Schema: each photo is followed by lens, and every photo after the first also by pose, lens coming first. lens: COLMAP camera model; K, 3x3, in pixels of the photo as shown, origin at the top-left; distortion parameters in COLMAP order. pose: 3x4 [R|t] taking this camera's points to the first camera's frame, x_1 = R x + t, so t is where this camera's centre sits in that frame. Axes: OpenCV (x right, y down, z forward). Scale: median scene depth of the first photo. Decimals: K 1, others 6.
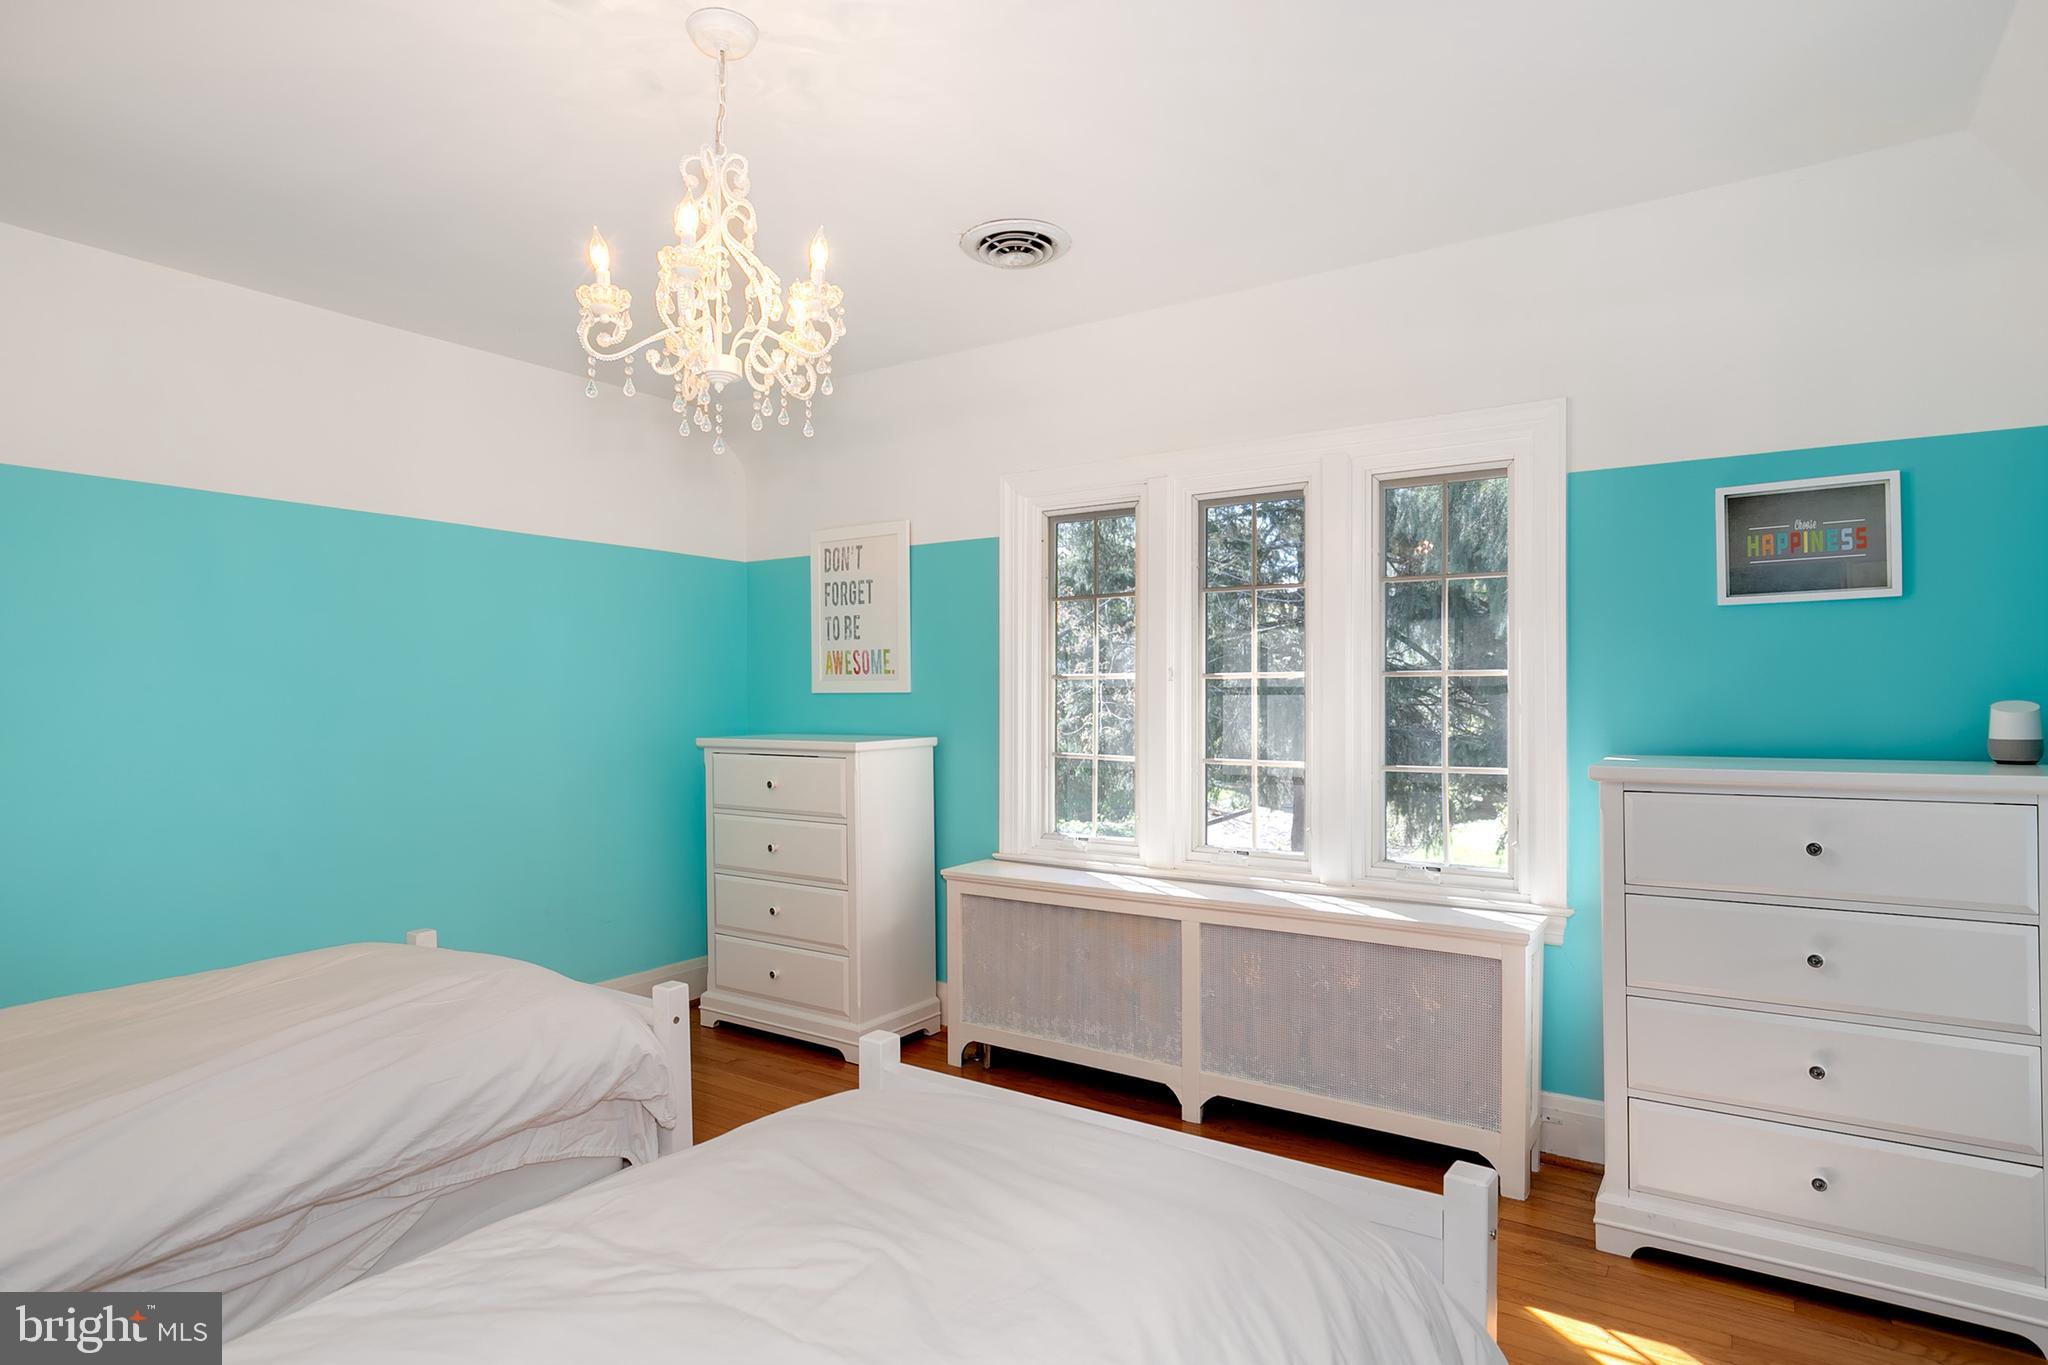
lens RADIAL K [[1041.5, 0, 1028.3], [0, 1041.5, 716.3], [0, 0, 1]] dist [0.000196, -0.000065]
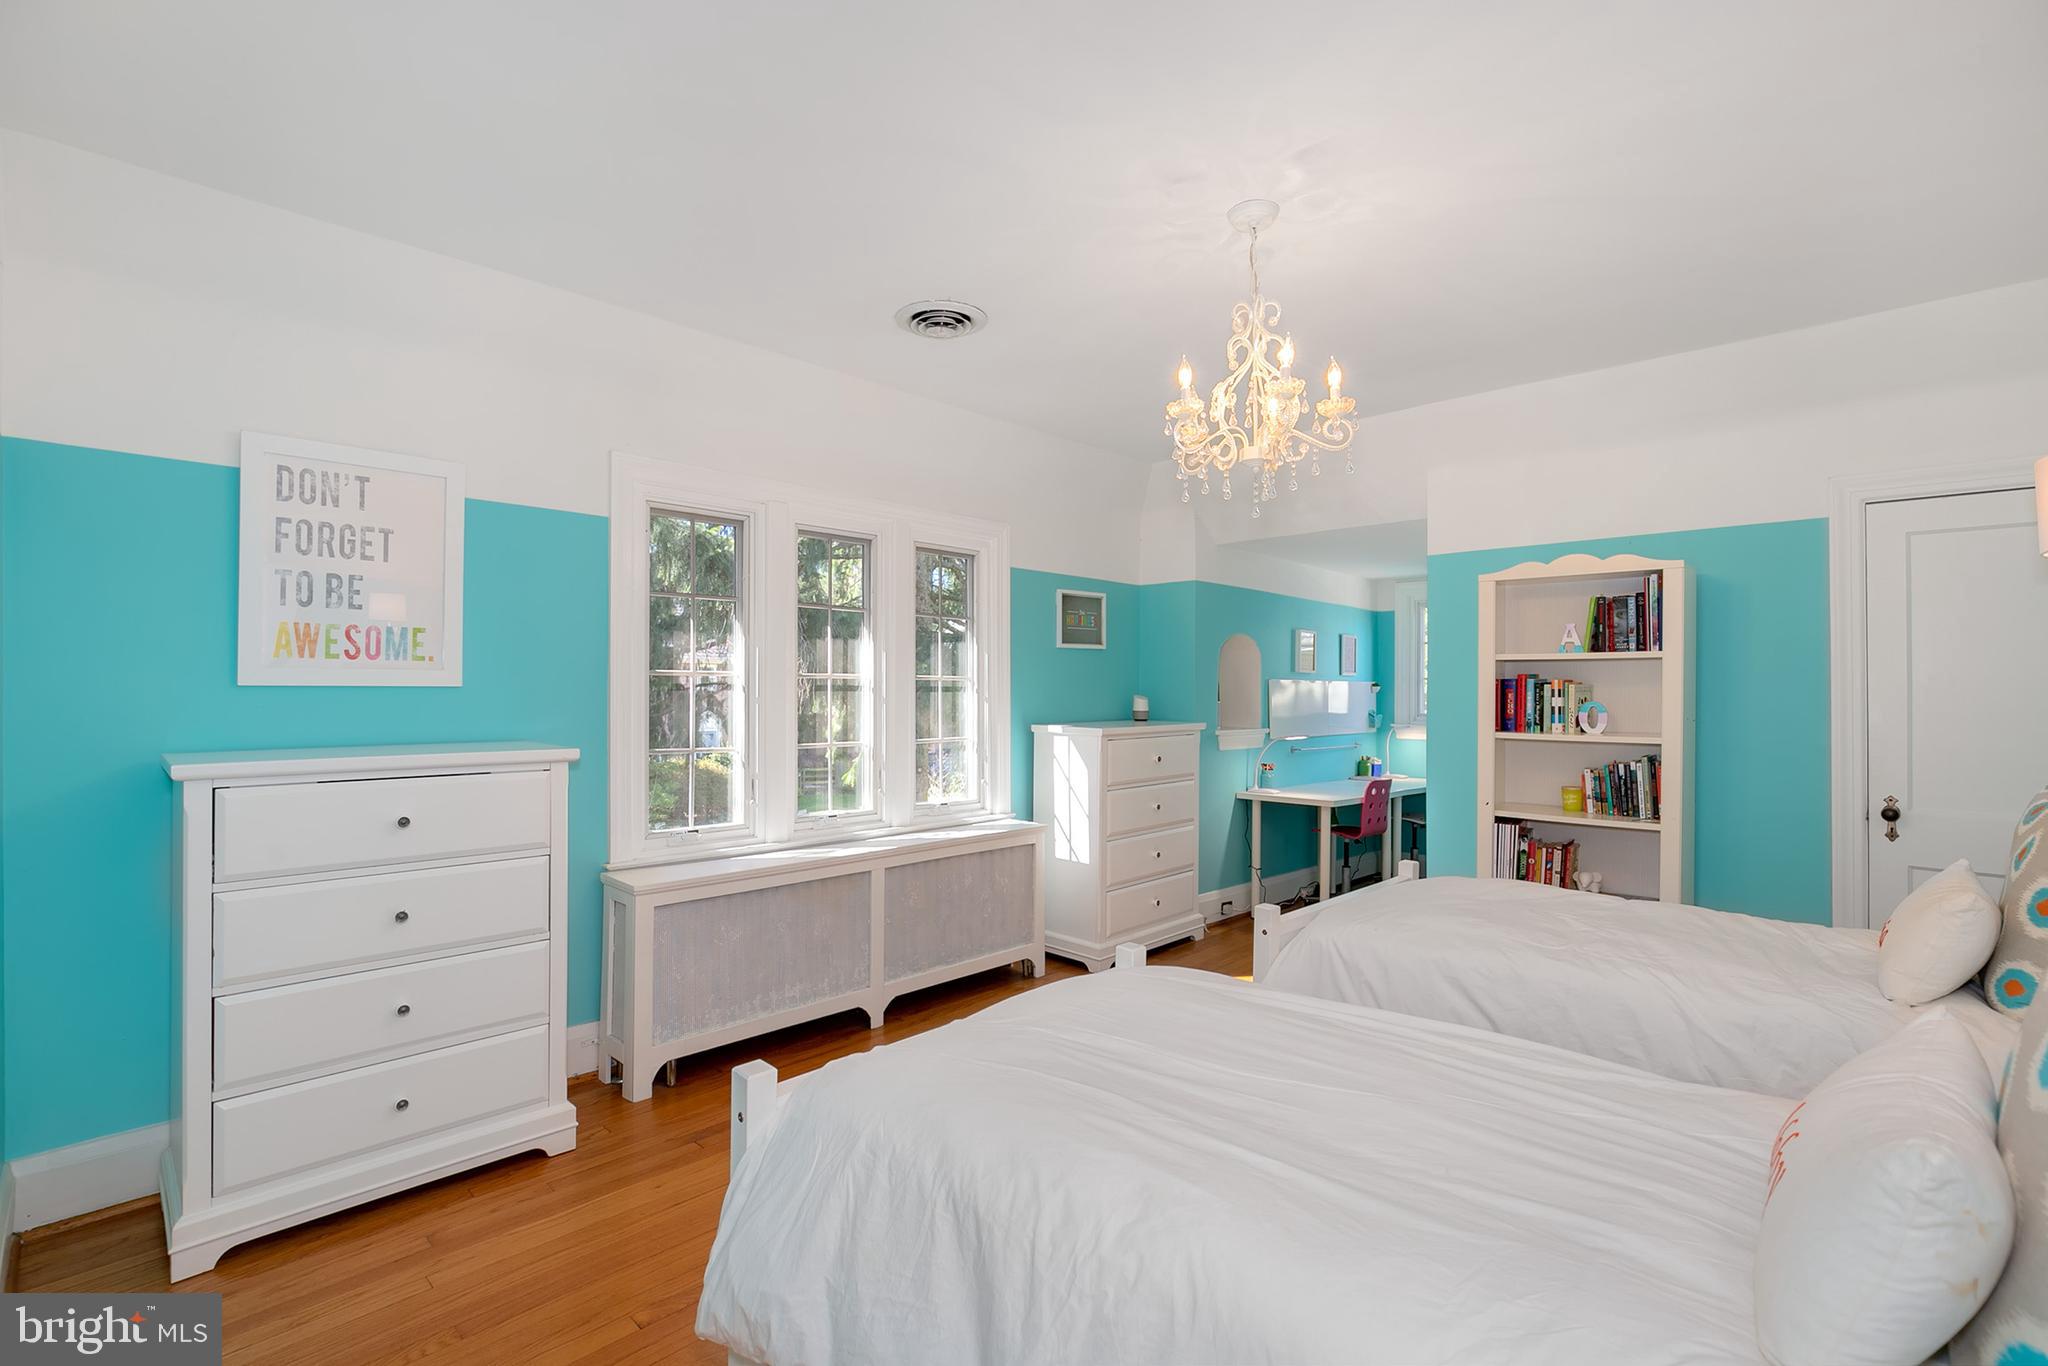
lens RADIAL K [[934.6, 0, 1018.3], [0, 934.6, 693.1], [0, 0, 1]] dist [0.000429, -0.000118]
pose [[0.208766, 0.000499, 0.977965, -0.749599], [0.015939, 0.999865, -0.003913, -0.009041], [-0.977836, 0.016404, 0.208730, 0.477157]]
